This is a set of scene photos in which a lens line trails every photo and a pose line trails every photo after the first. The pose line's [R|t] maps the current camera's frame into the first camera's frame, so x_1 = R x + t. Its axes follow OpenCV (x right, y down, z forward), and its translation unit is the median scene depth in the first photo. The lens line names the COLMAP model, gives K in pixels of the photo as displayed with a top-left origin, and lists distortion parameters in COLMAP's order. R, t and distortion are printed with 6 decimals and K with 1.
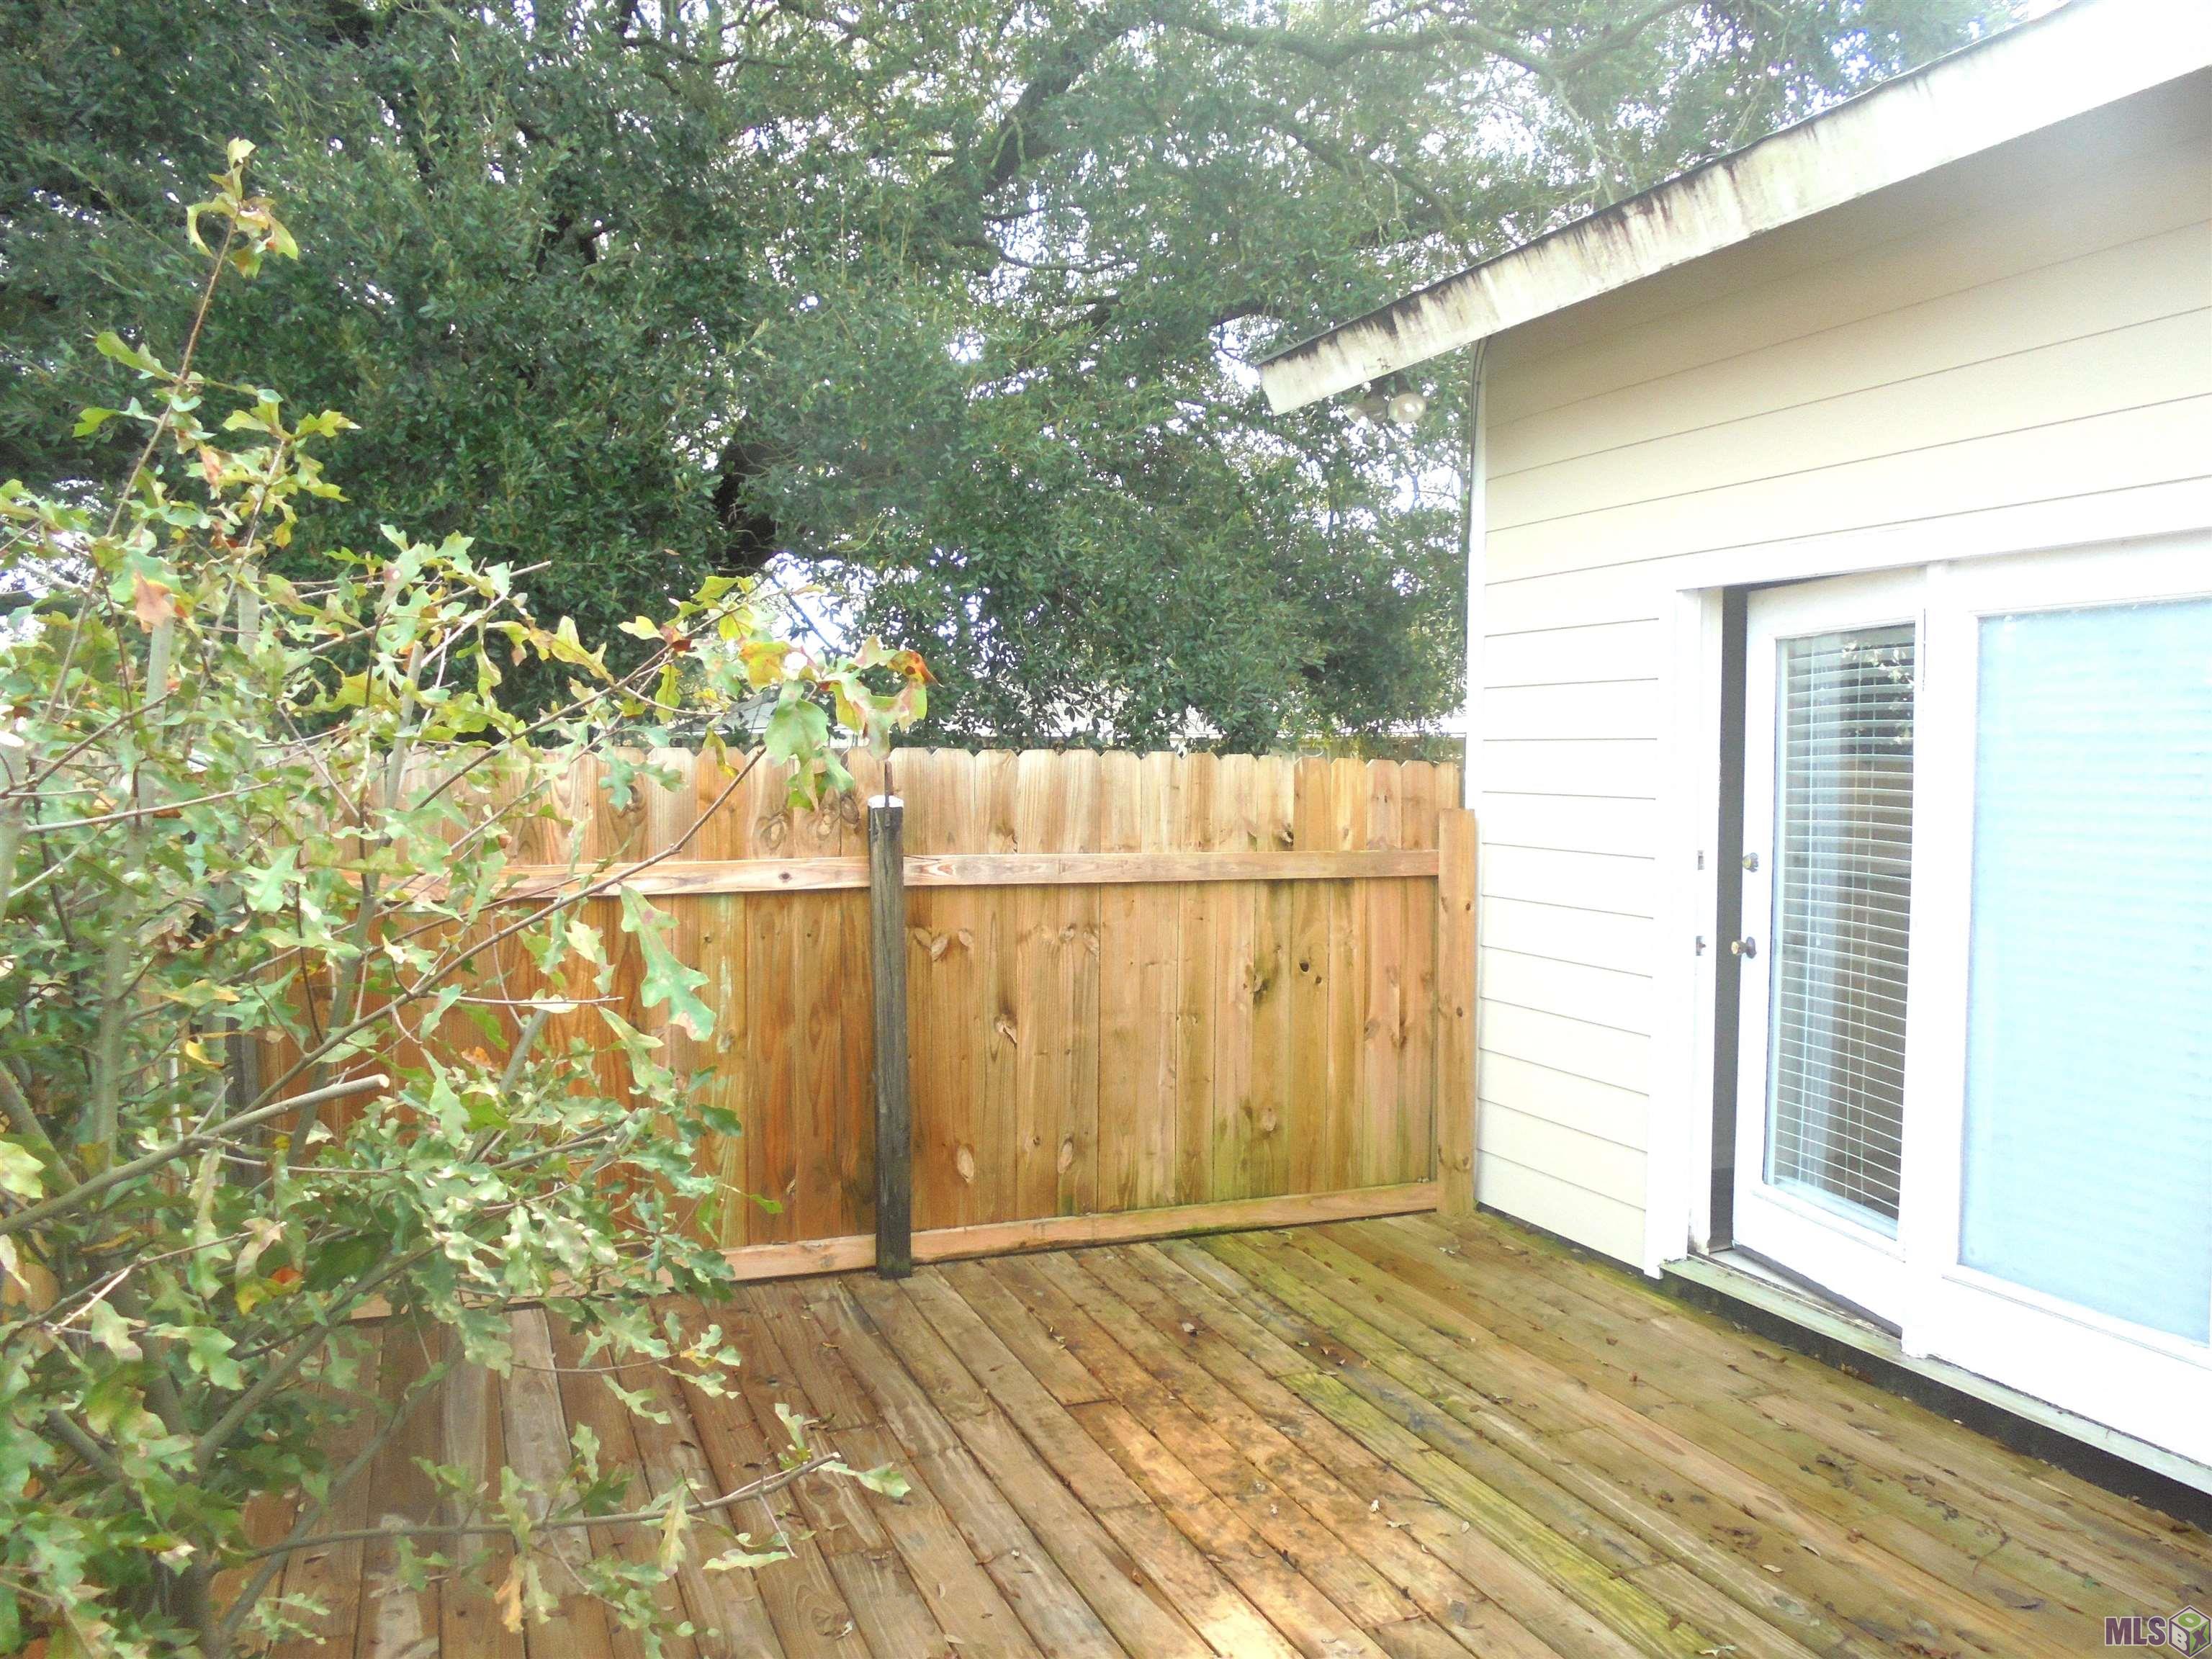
lens RADIAL K [[1755.1, 0, 1106.0], [0, 1755.1, 829.5], [0, 0, 1]] dist [-0.048558, -0.000004]
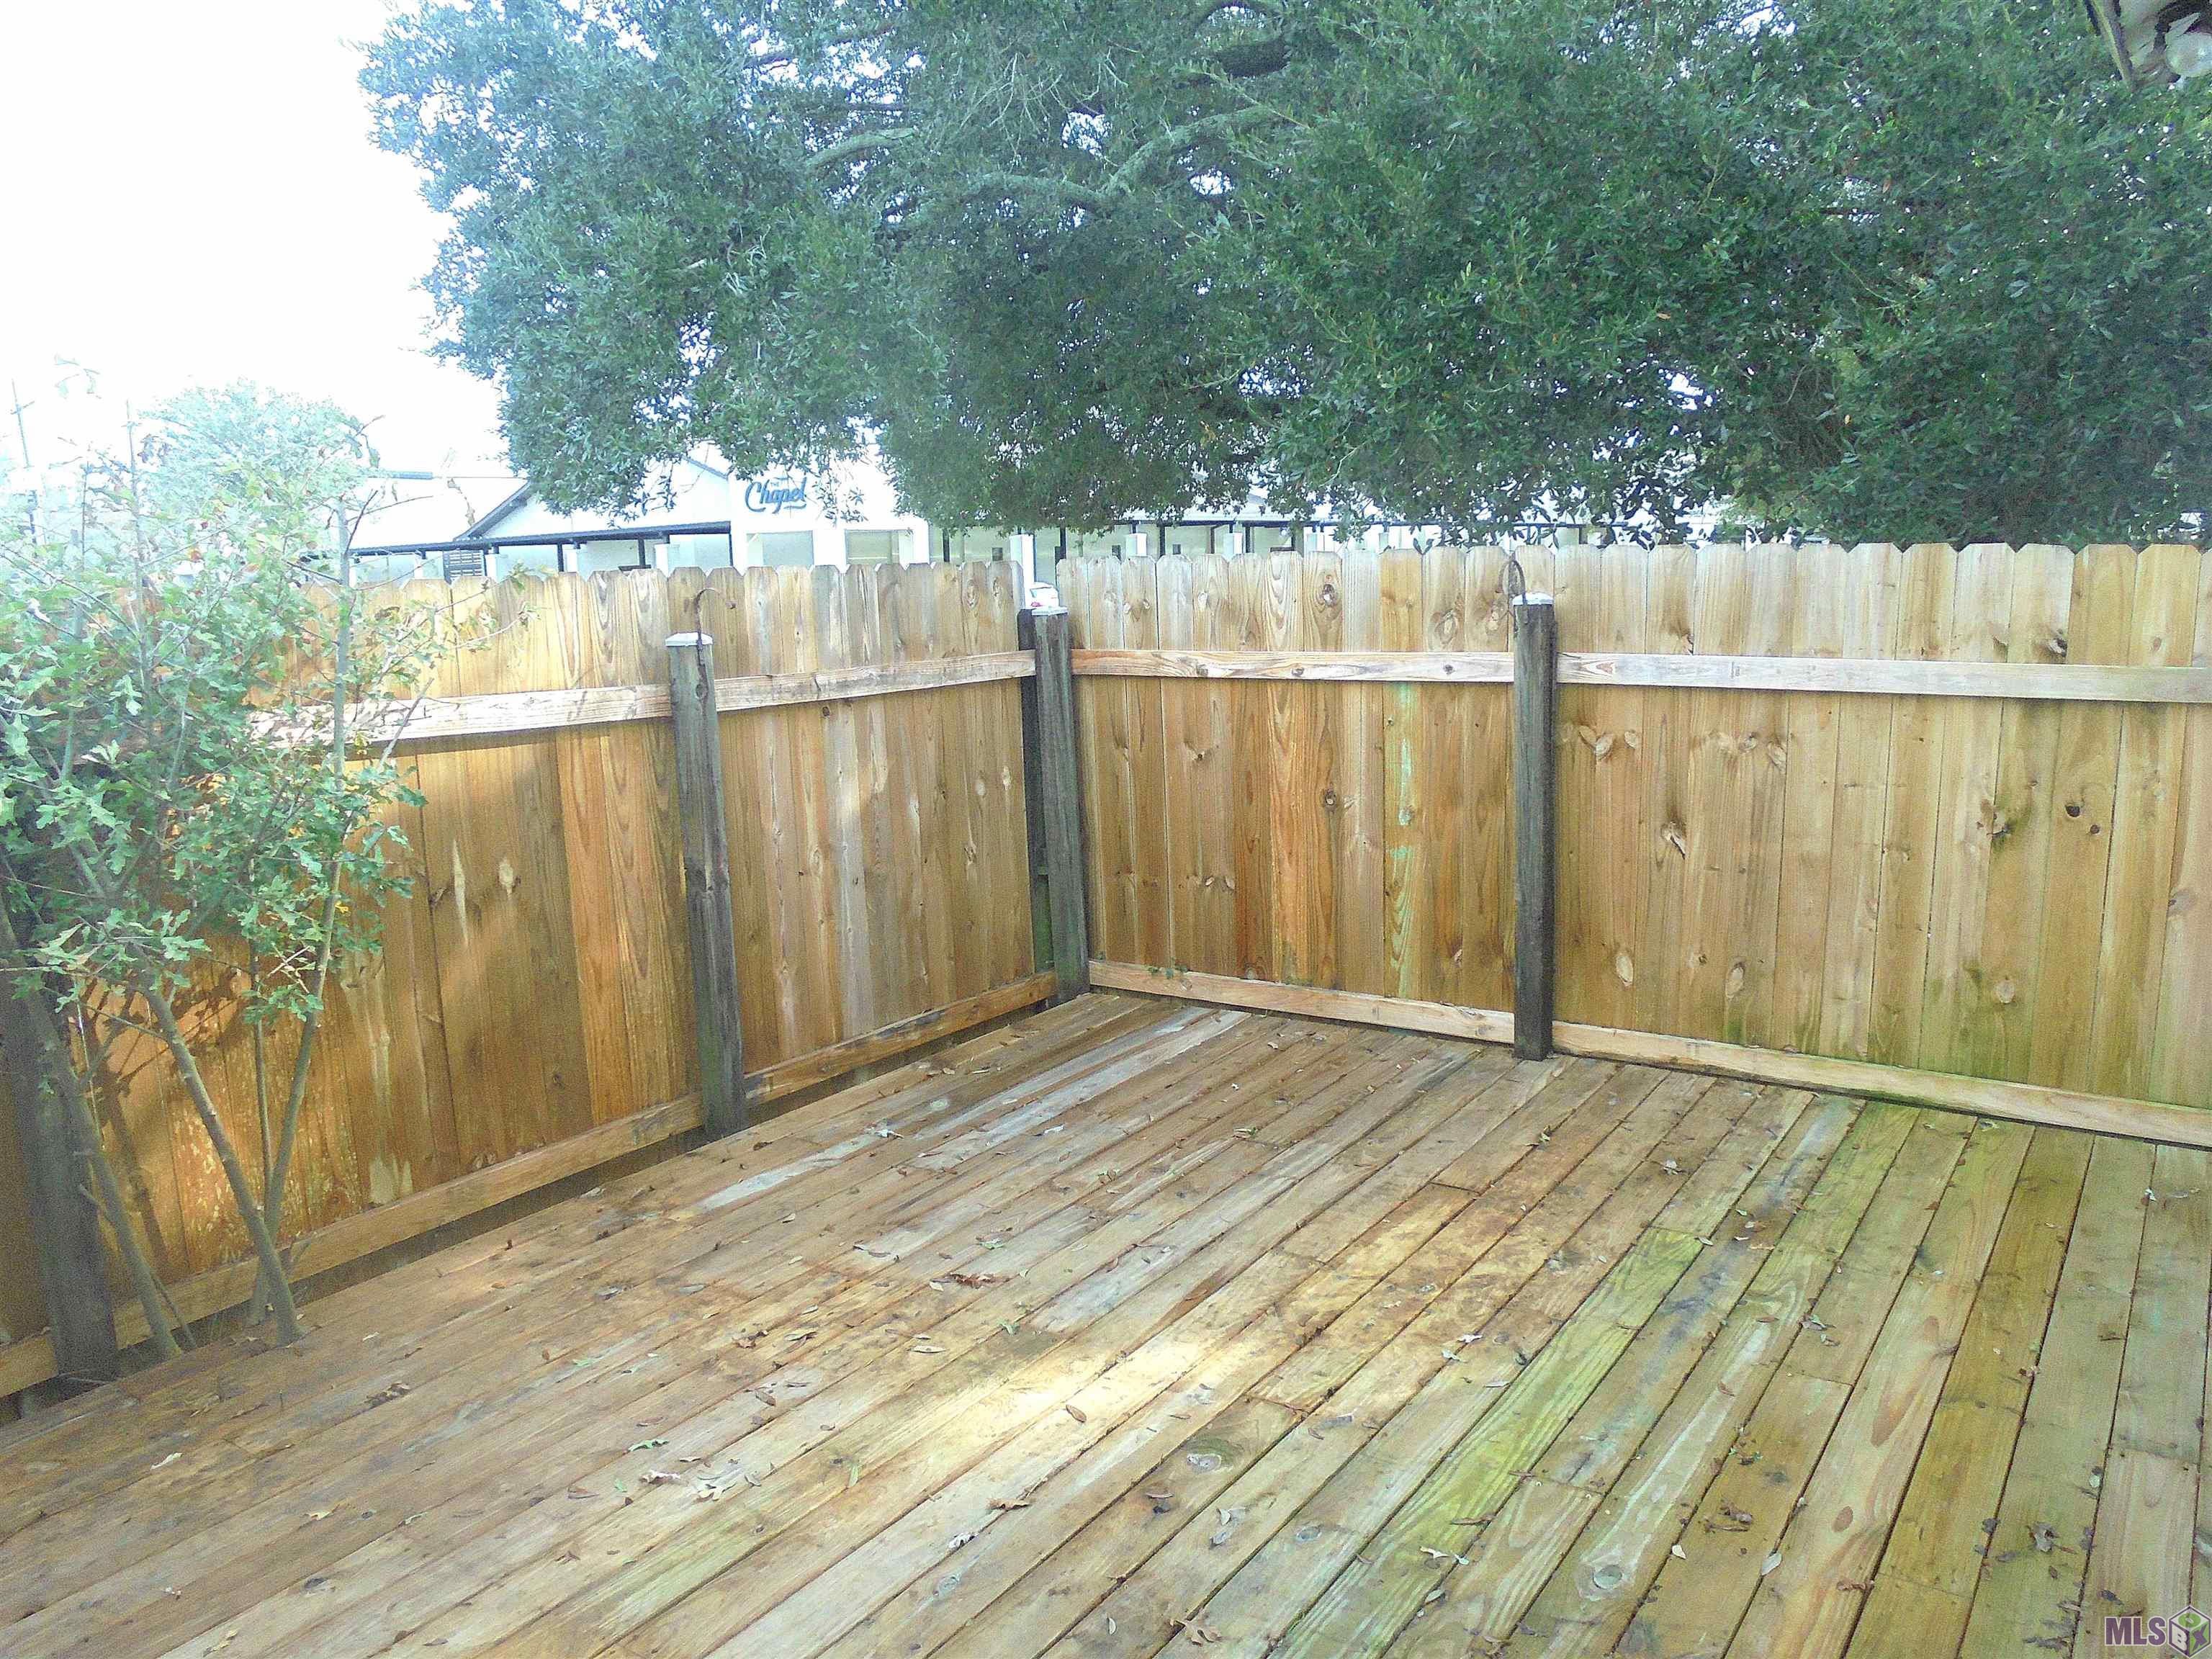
lens RADIAL K [[1710.6, 0, 1106.0], [0, 1710.6, 829.5], [0, 0, 1]] dist [-0.051751, 0.002447]
pose [[0.555617, 0.111667, -0.823905, 0.554232], [-0.013267, 0.992004, 0.125503, -0.003727], [0.831332, -0.058801, 0.552656, 0.233017]]
